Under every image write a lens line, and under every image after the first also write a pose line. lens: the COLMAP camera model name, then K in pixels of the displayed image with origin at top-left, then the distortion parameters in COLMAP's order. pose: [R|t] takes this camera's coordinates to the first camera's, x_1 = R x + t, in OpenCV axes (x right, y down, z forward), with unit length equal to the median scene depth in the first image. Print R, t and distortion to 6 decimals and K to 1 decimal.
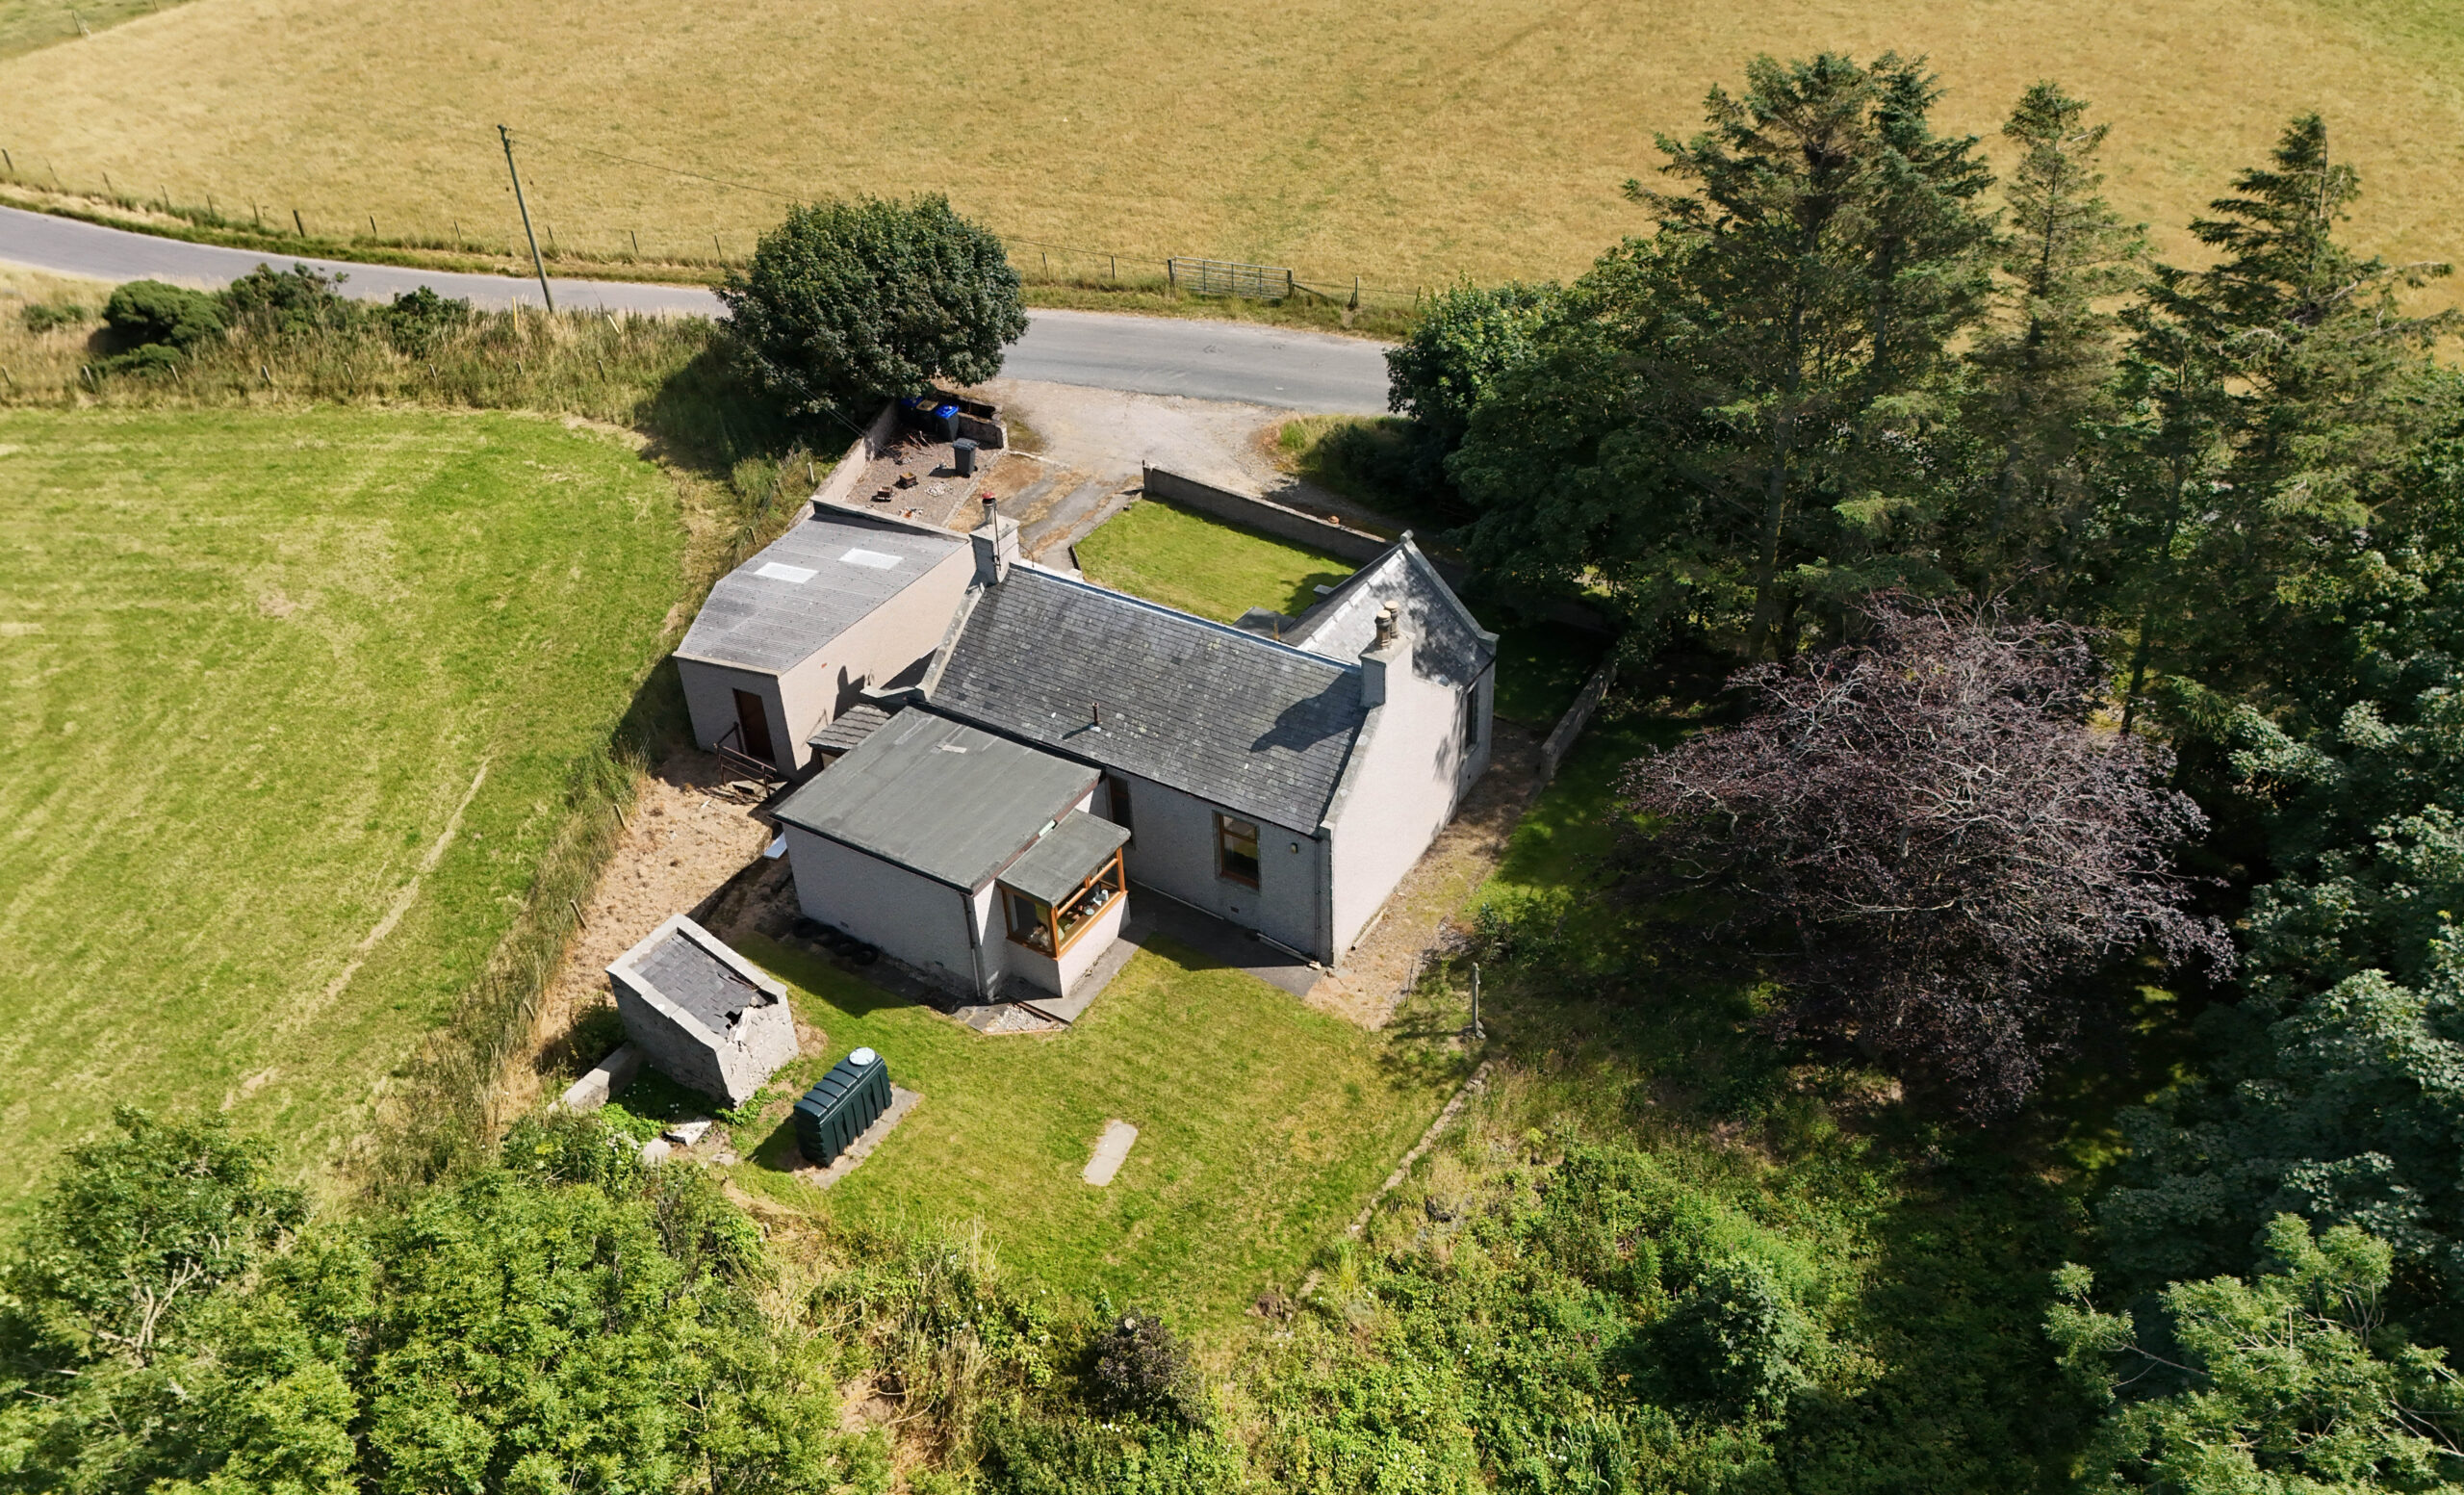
lens RADIAL K [[1925.6, 0, 1293.2], [0, 1925.6, 743.8], [0, 0, 1]] dist [0.121984, -0.186067]
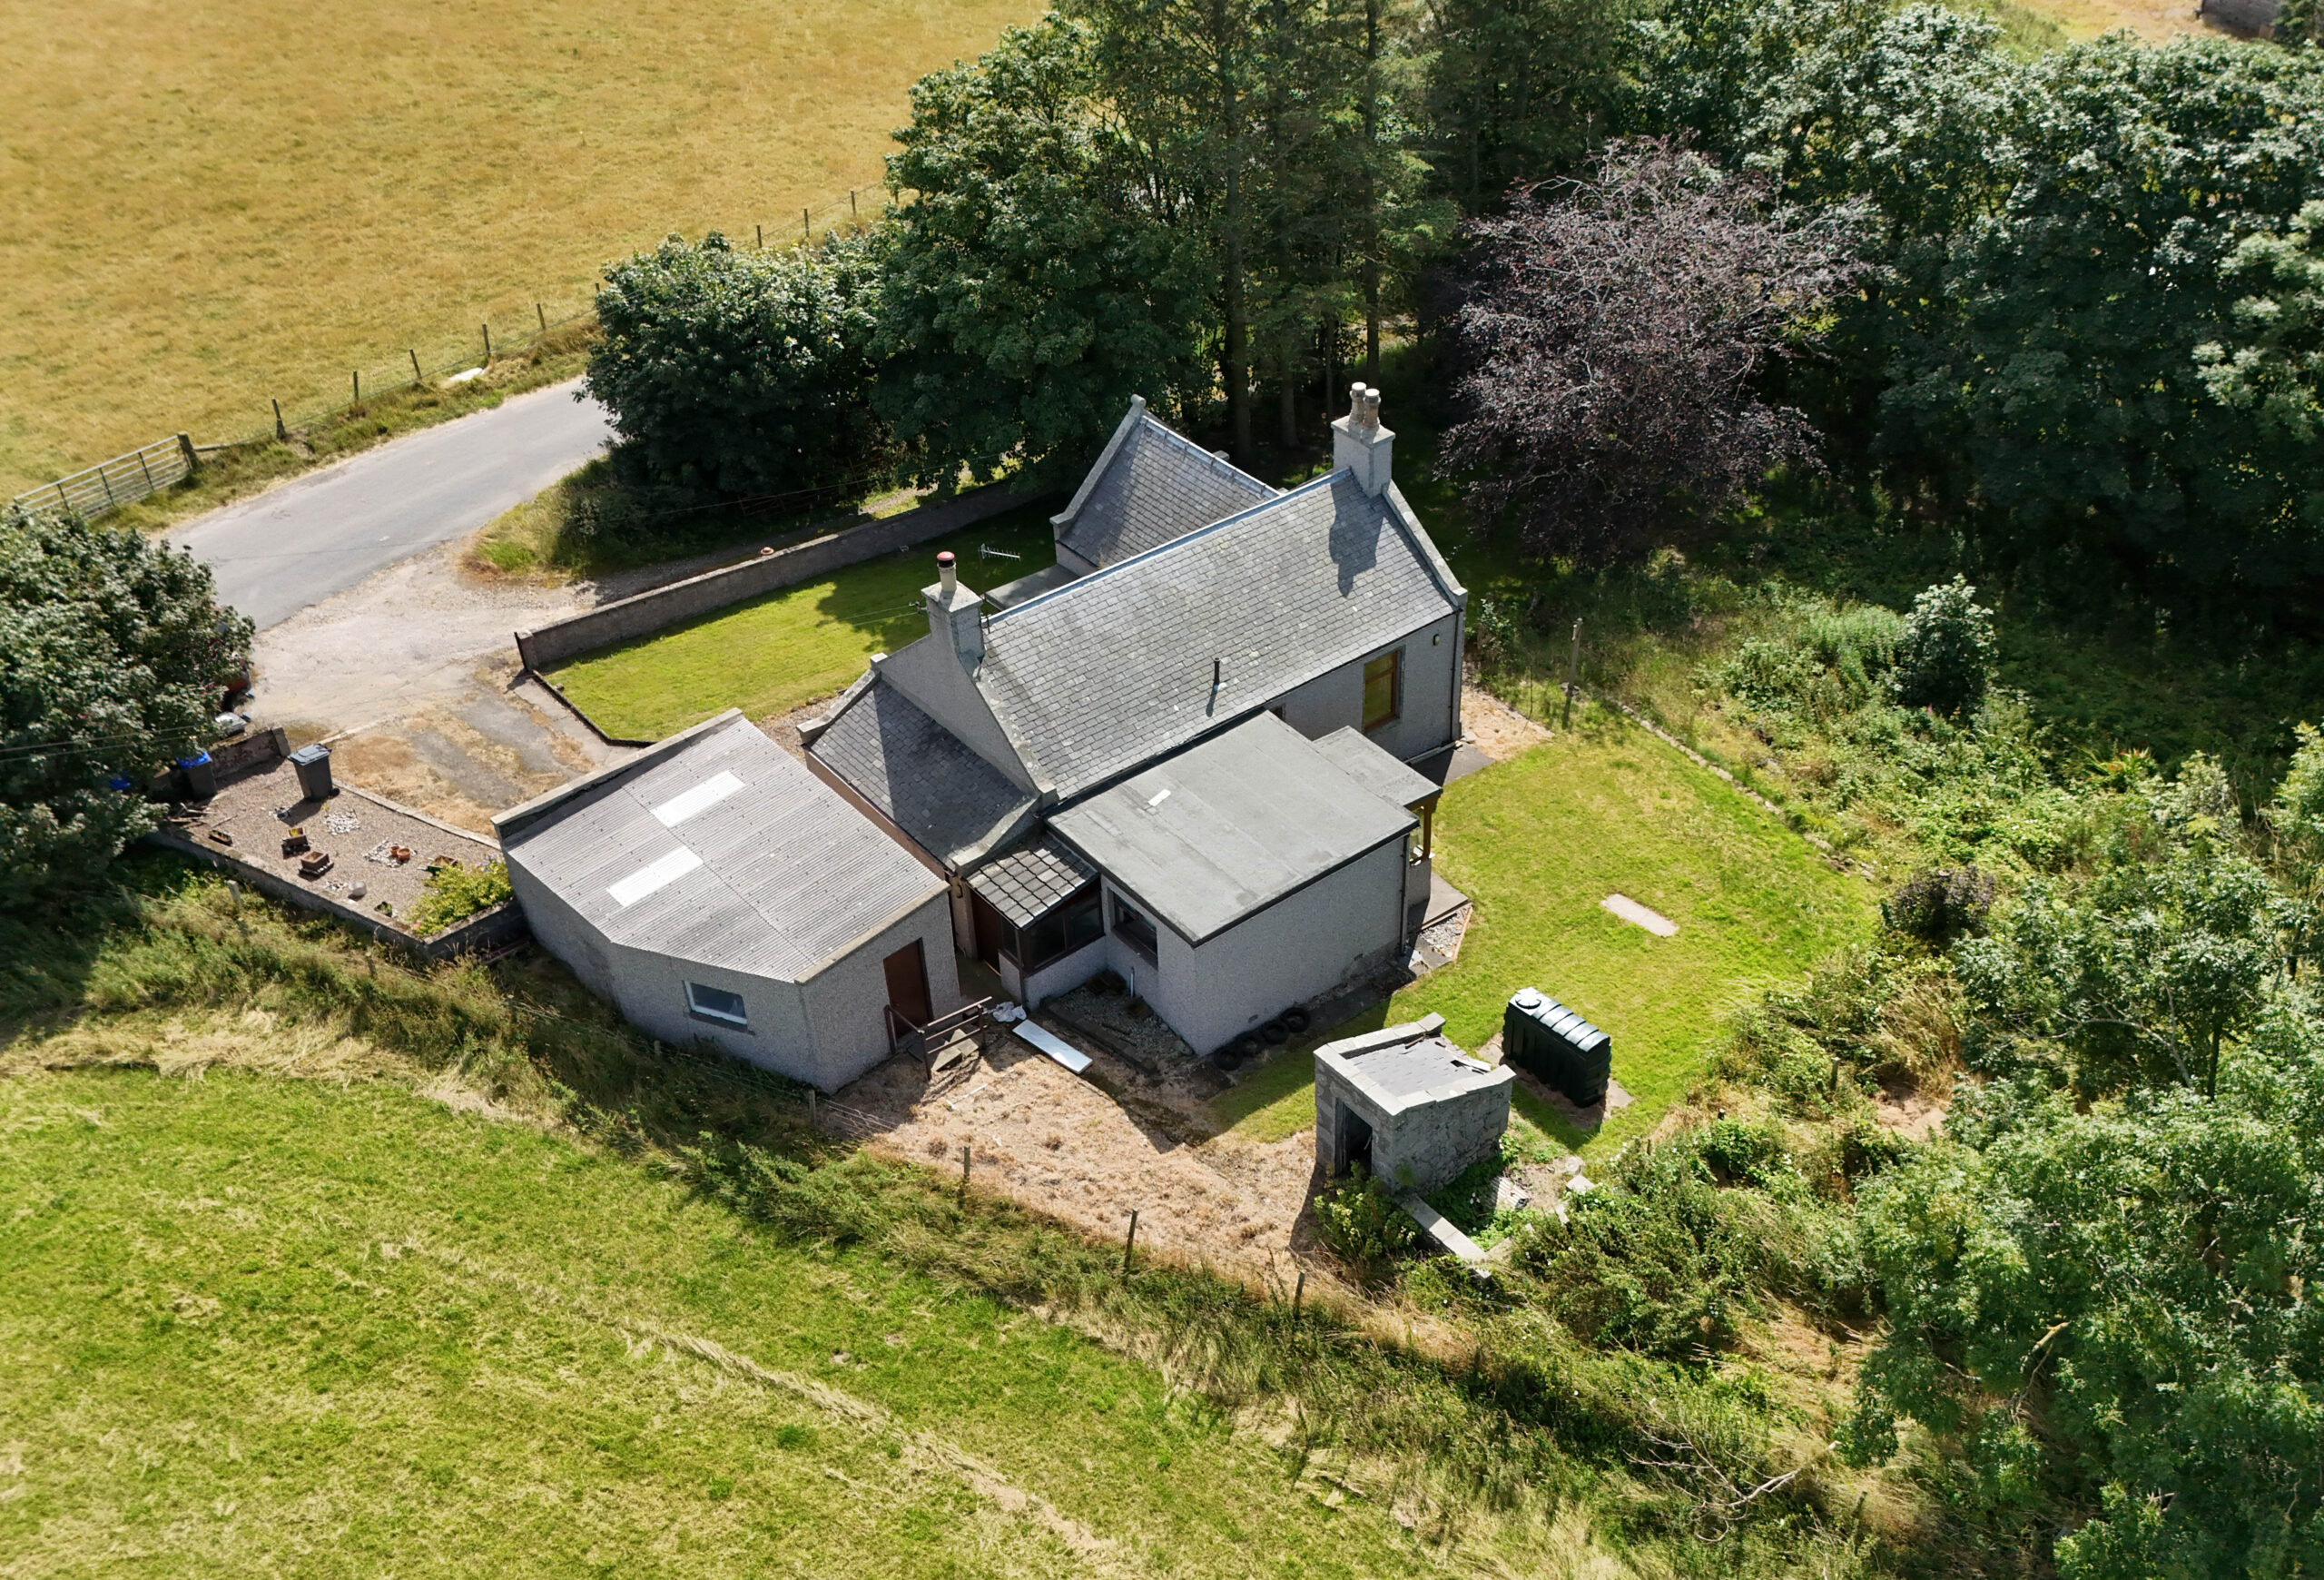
lens RADIAL K [[2068.5, 0, 1288.6], [0, 2068.5, 802.4], [0, 0, 1]] dist [0.074416, -0.091238]
pose [[0.332333, -0.555501, 0.762216, -0.634110], [0.551262, 0.770142, 0.320922, -0.190895], [-0.765287, 0.313528, 0.562171, 0.336368]]
